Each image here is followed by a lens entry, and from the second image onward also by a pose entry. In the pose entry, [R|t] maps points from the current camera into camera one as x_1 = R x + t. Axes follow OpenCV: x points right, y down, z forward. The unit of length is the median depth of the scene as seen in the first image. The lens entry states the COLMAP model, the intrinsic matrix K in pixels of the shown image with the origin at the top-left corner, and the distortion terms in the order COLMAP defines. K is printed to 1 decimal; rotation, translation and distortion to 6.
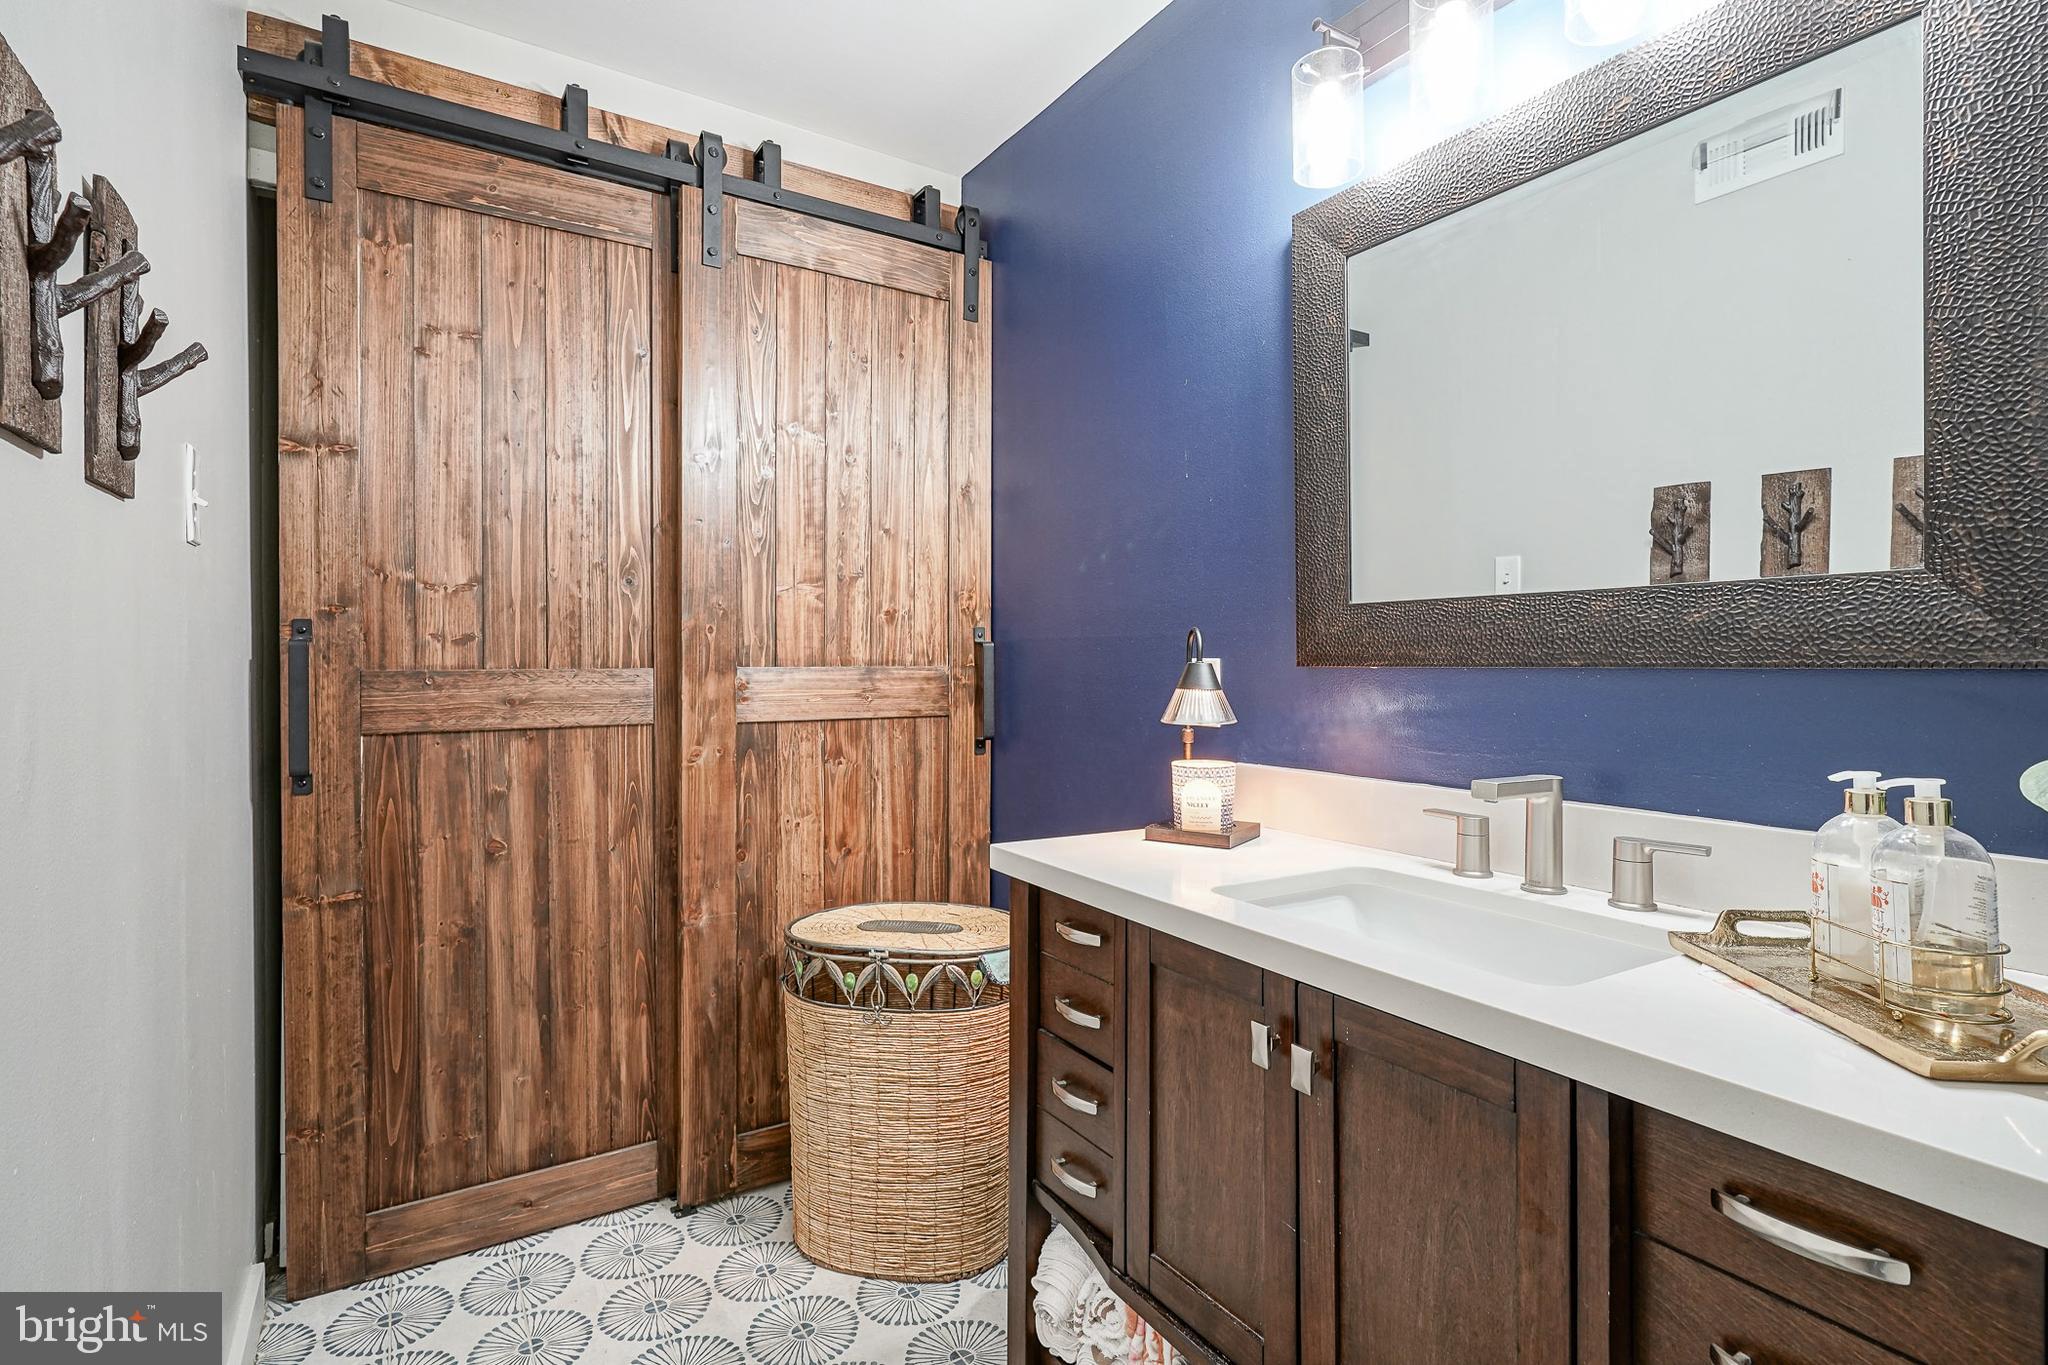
lens RADIAL K [[1004.1, 0, 1024.7], [0, 1004.1, 665.1], [0, 0, 1]] dist [-0.009428, 0.001837]
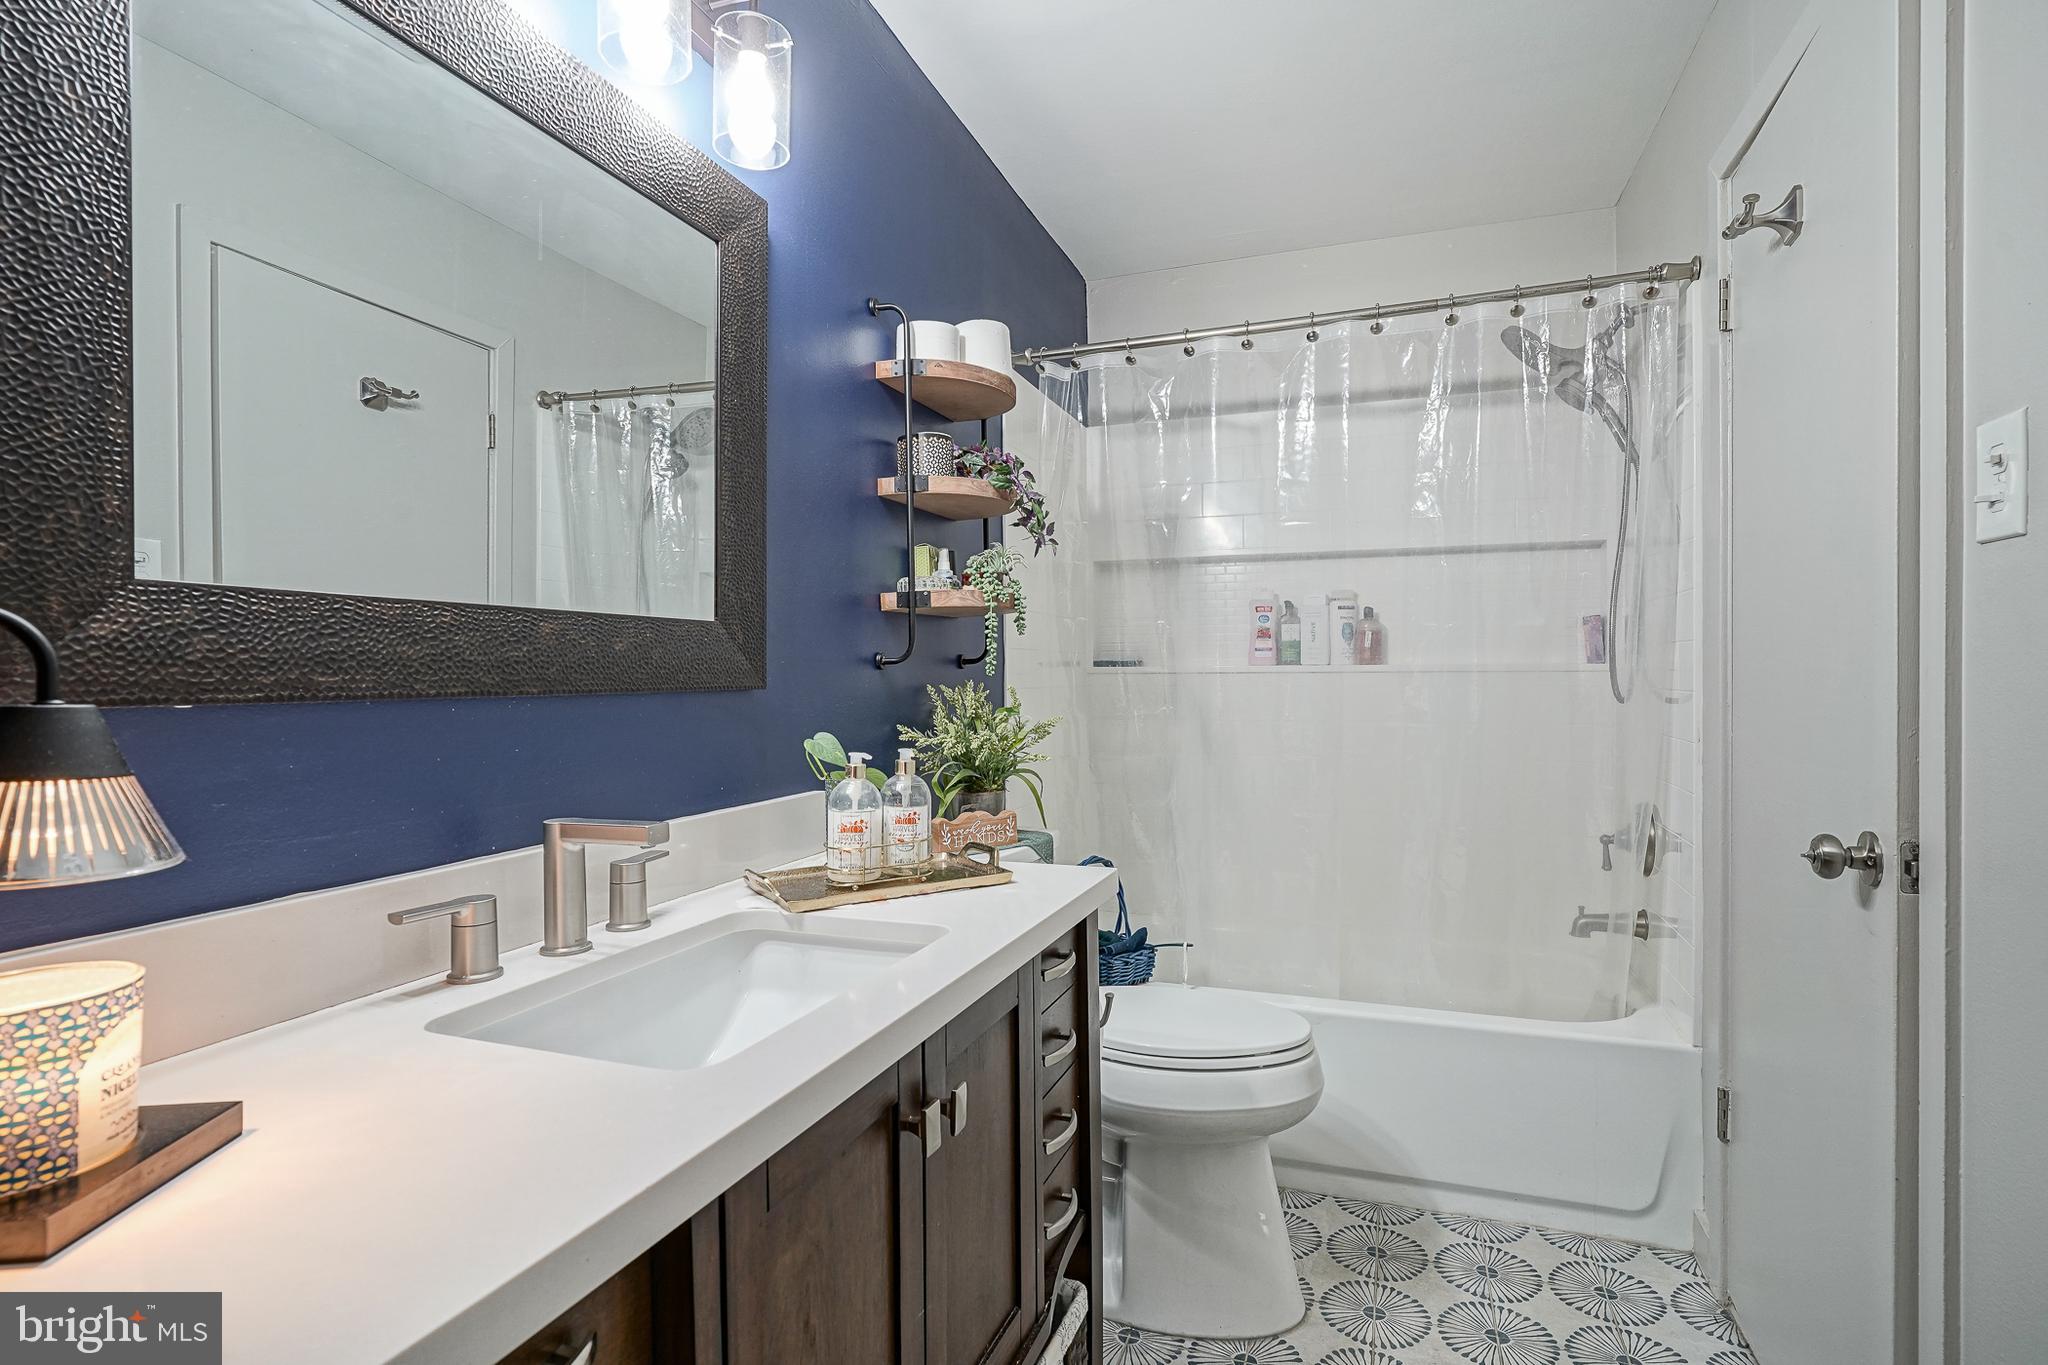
lens RADIAL K [[1004.1, 0, 1026.2], [0, 1004.1, 678.9], [0, 0, 1]] dist [-0.009428, 0.001837]
pose [[-0.616744, 0.000985, 0.787163, -0.310009], [0.021627, 0.999643, 0.015694, -0.013314], [-0.786867, 0.026703, -0.616545, 0.984708]]
